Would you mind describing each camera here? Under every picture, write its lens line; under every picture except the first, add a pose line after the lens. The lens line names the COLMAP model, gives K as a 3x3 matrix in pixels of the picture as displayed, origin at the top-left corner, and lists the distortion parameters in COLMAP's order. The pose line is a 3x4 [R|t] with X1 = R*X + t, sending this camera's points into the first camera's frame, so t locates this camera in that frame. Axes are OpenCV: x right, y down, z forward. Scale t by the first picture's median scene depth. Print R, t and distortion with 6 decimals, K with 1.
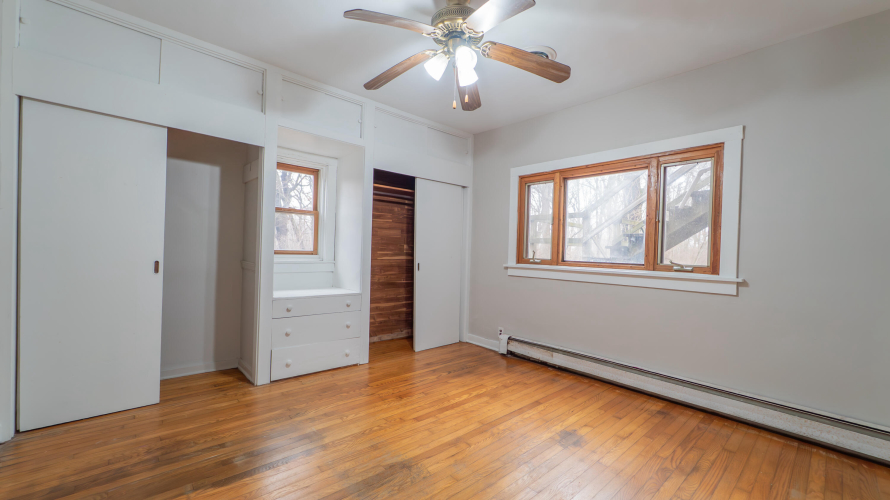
lens RADIAL K [[353.9, 0, 447.8], [0, 353.9, 251.9], [0, 0, 1]] dist [-0.001246, -0.000336]
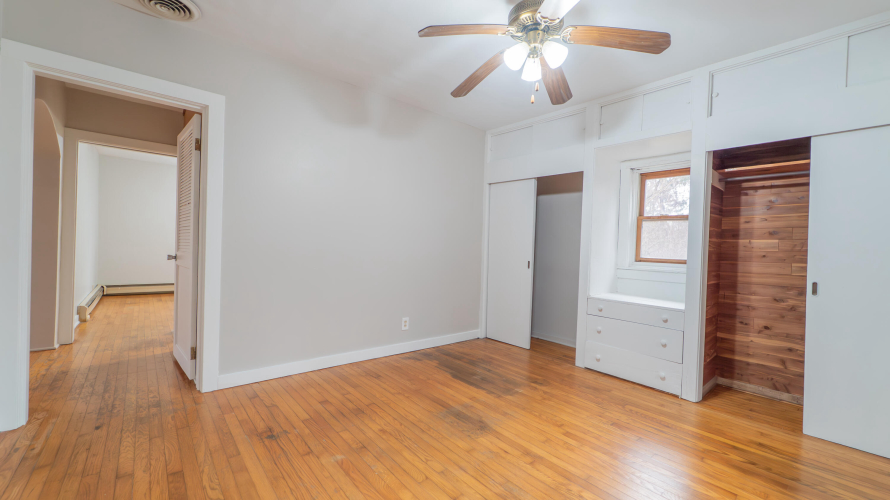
lens RADIAL K [[353.9, 0, 447.8], [0, 353.9, 251.9], [0, 0, 1]] dist [-0.001246, -0.000336]
pose [[-0.027023, -0.018575, -0.999462, 0.699761], [-0.040316, 0.999034, -0.017477, 0.022381], [0.998821, 0.039822, -0.027746, 0.568928]]
